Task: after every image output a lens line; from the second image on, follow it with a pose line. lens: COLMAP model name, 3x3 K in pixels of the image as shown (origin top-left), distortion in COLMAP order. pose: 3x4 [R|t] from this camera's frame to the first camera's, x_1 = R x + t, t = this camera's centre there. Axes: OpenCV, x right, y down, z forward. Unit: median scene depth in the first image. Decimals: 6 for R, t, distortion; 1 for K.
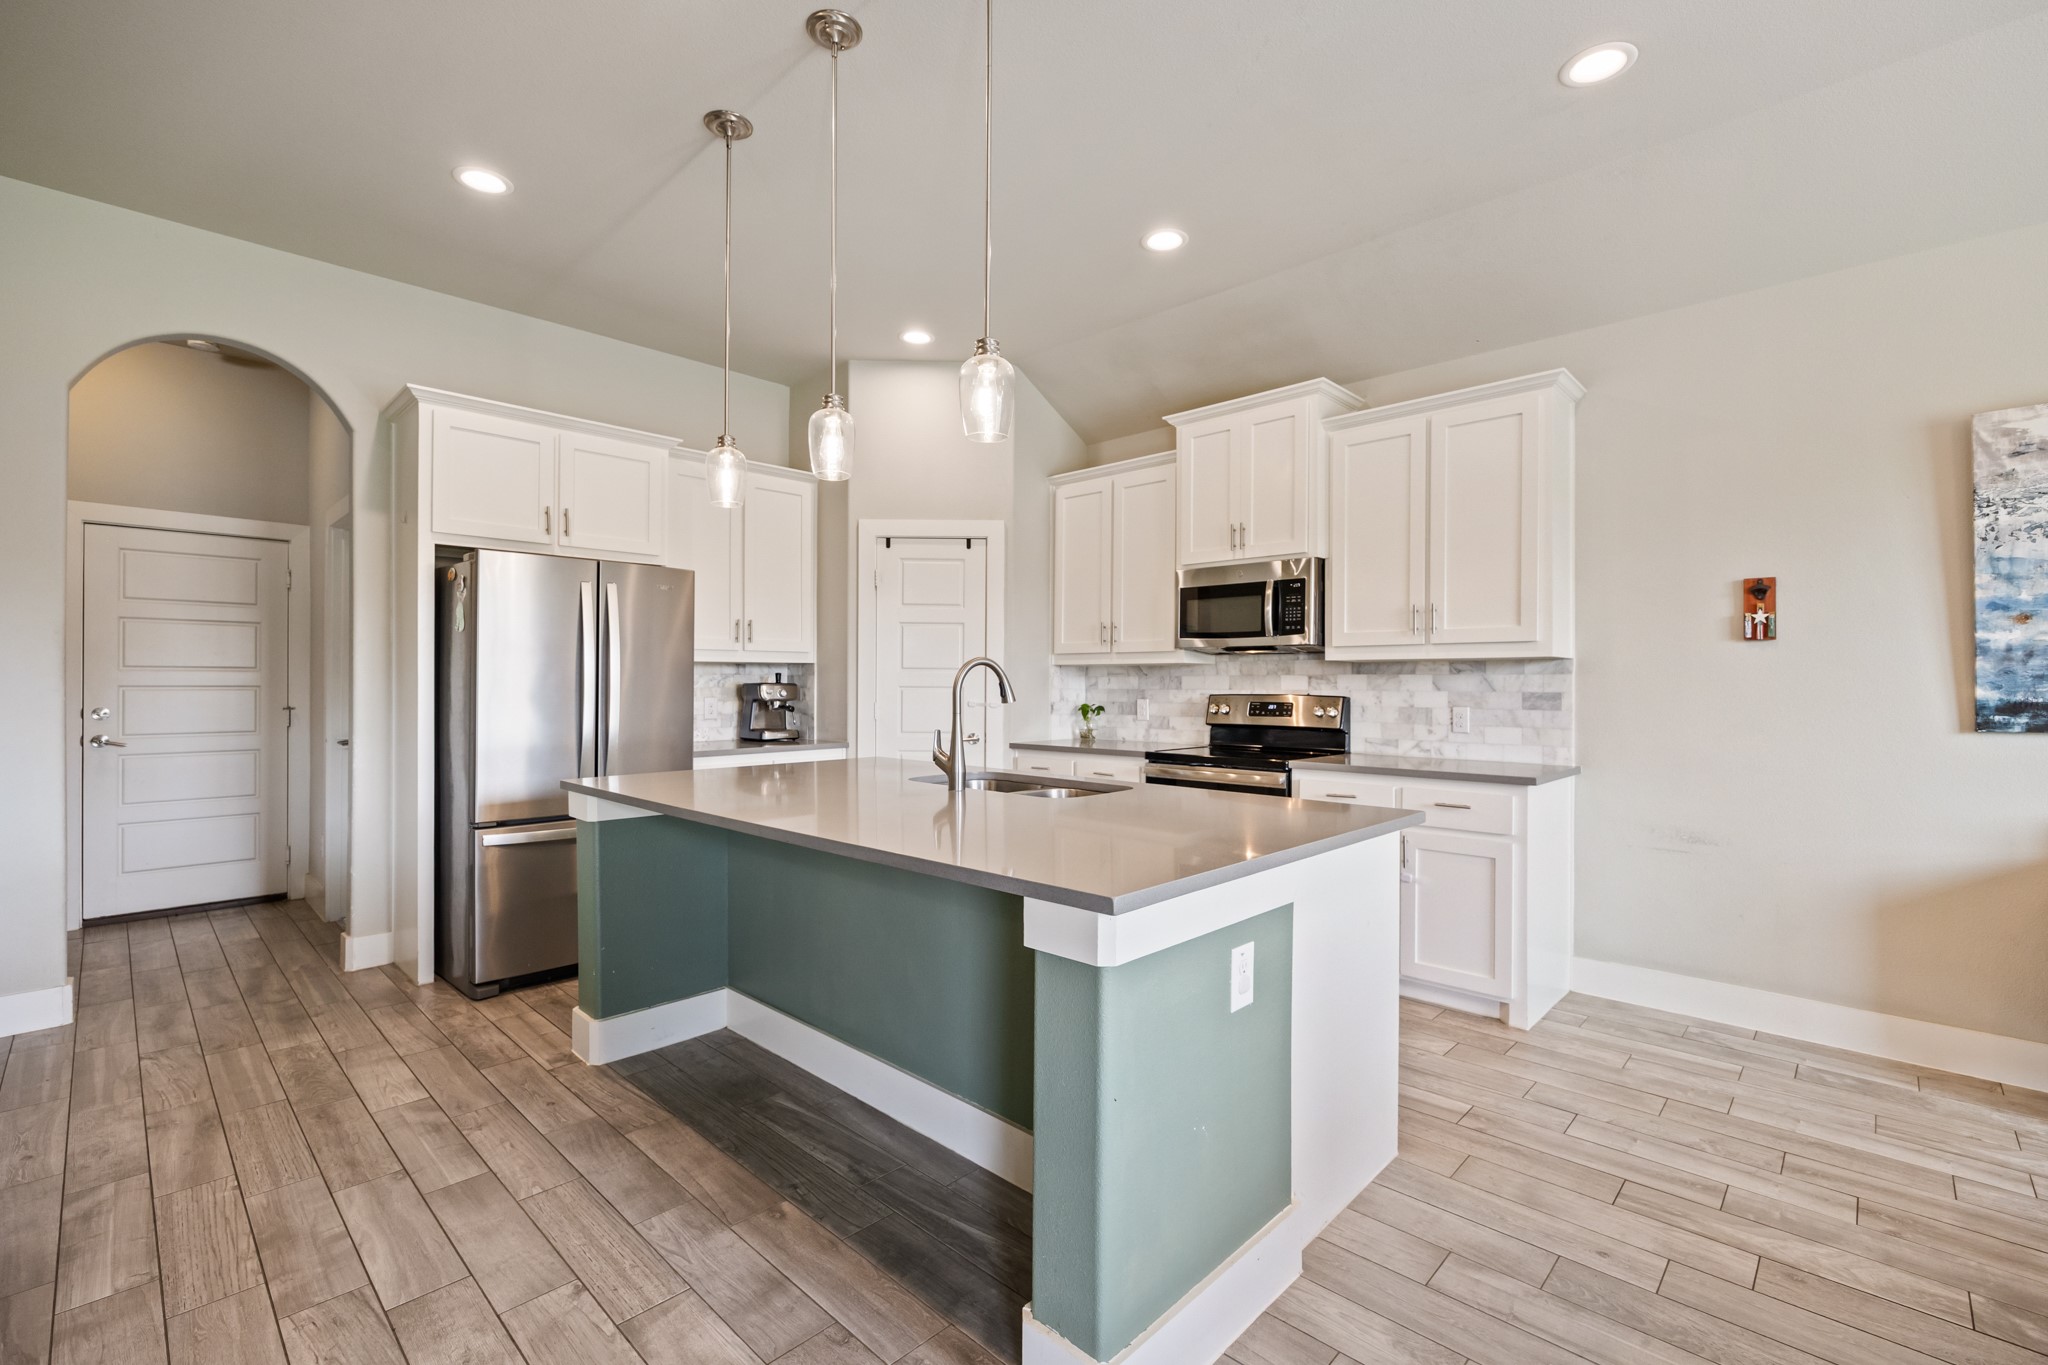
lens RADIAL K [[924.7, 0, 1025.4], [0, 924.7, 684.7], [0, 0, 1]] dist [-0.008746, 0.000812]
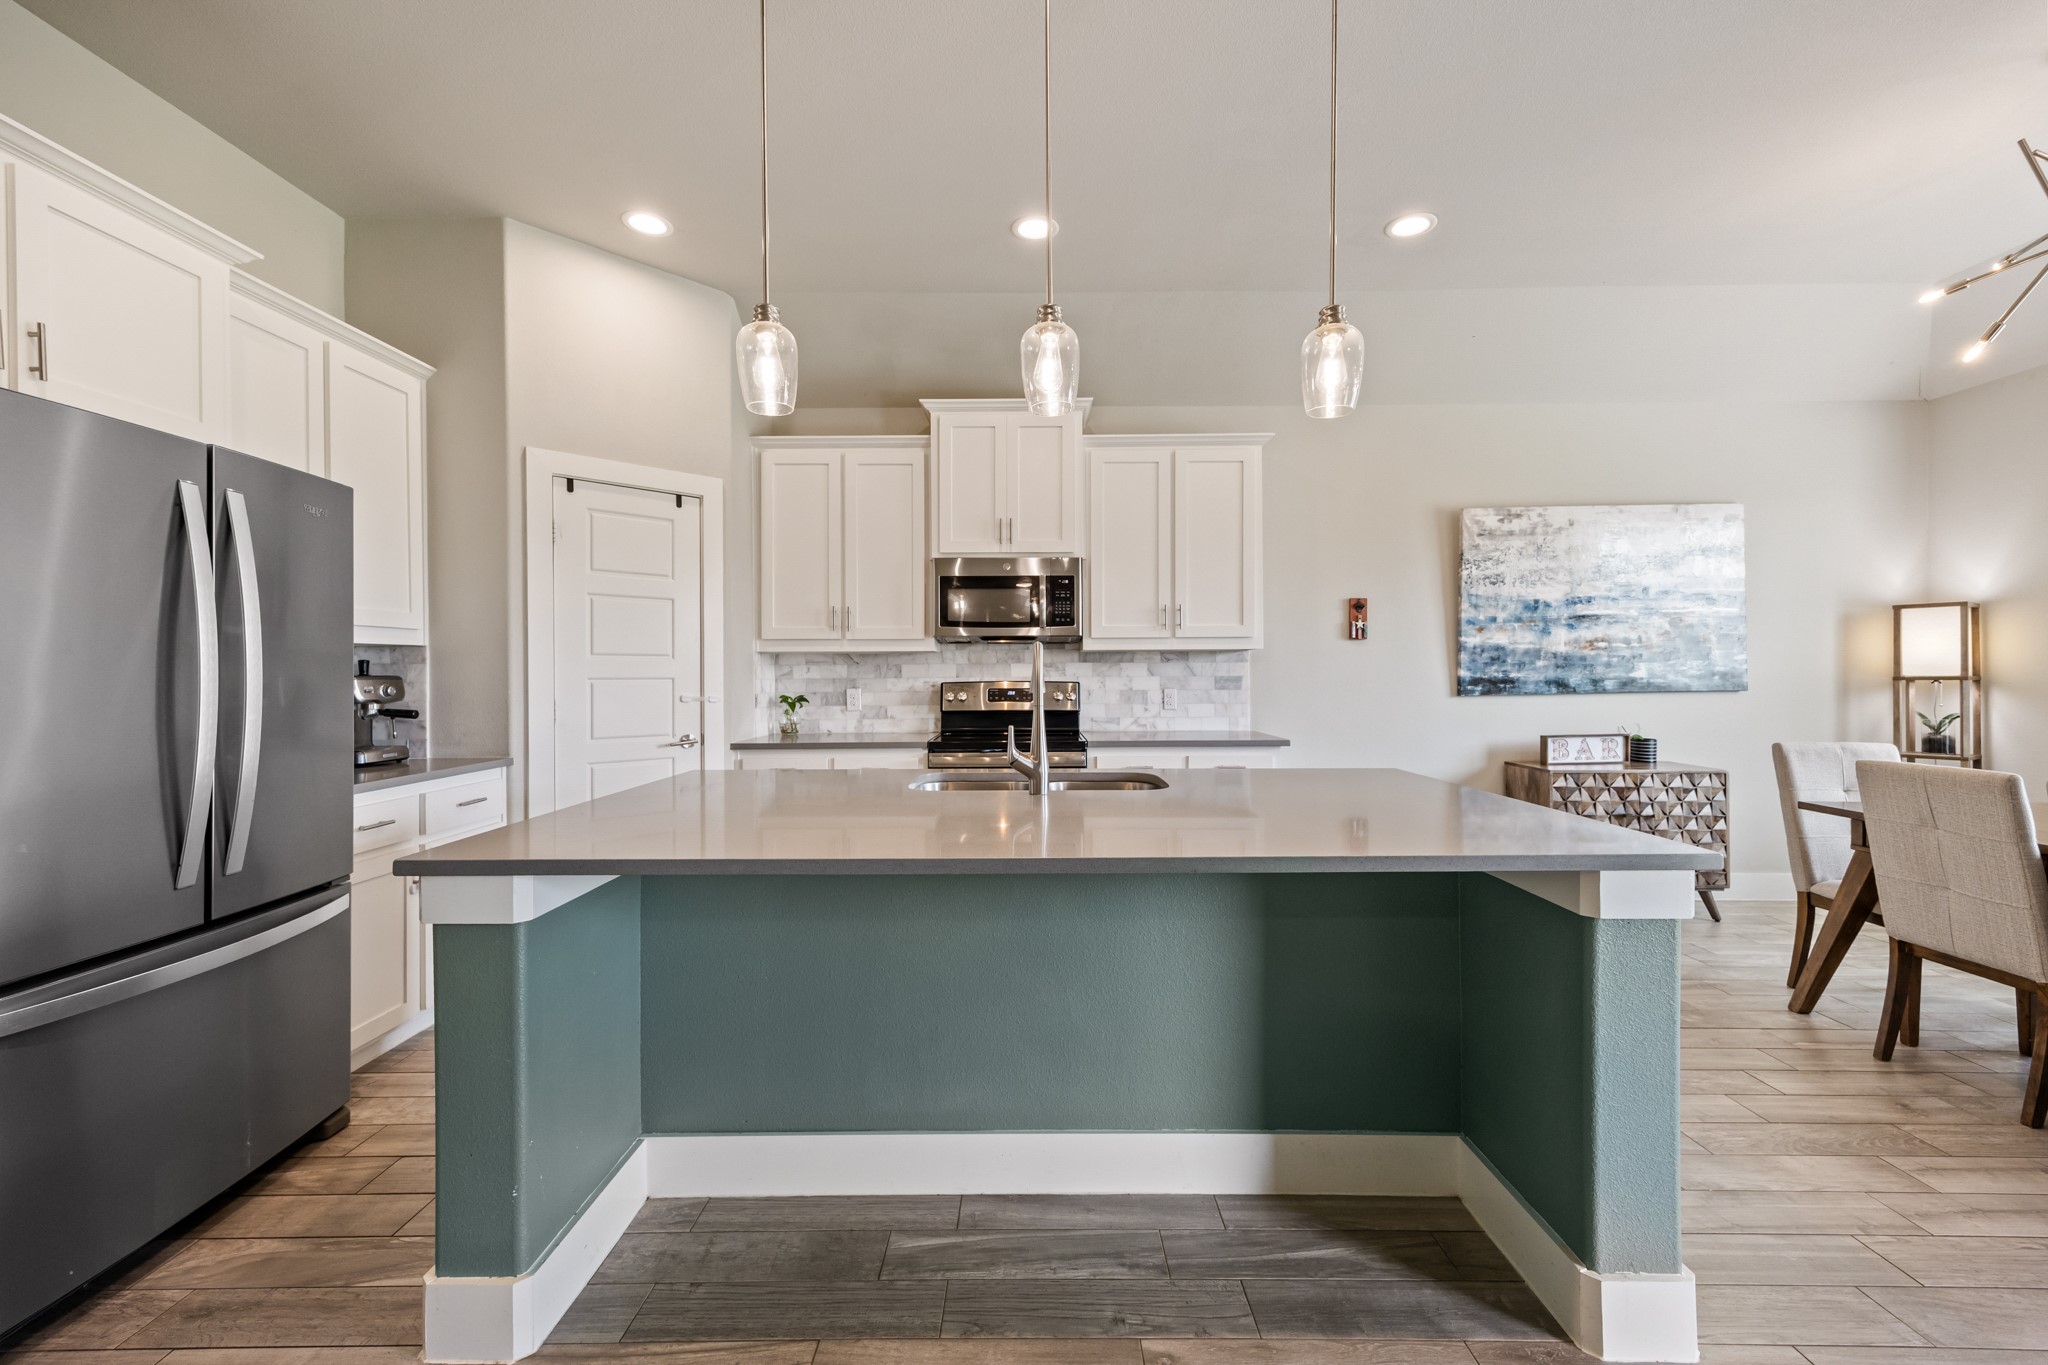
lens RADIAL K [[858.9, 0, 1025.2], [0, 858.9, 675.2], [0, 0, 1]] dist [0.010508, -0.000339]
pose [[0.709555, -0.009466, 0.704587, -0.464026], [0.008559, 0.999952, 0.004815, -0.001175], [-0.704598, 0.002614, 0.709602, 0.307731]]
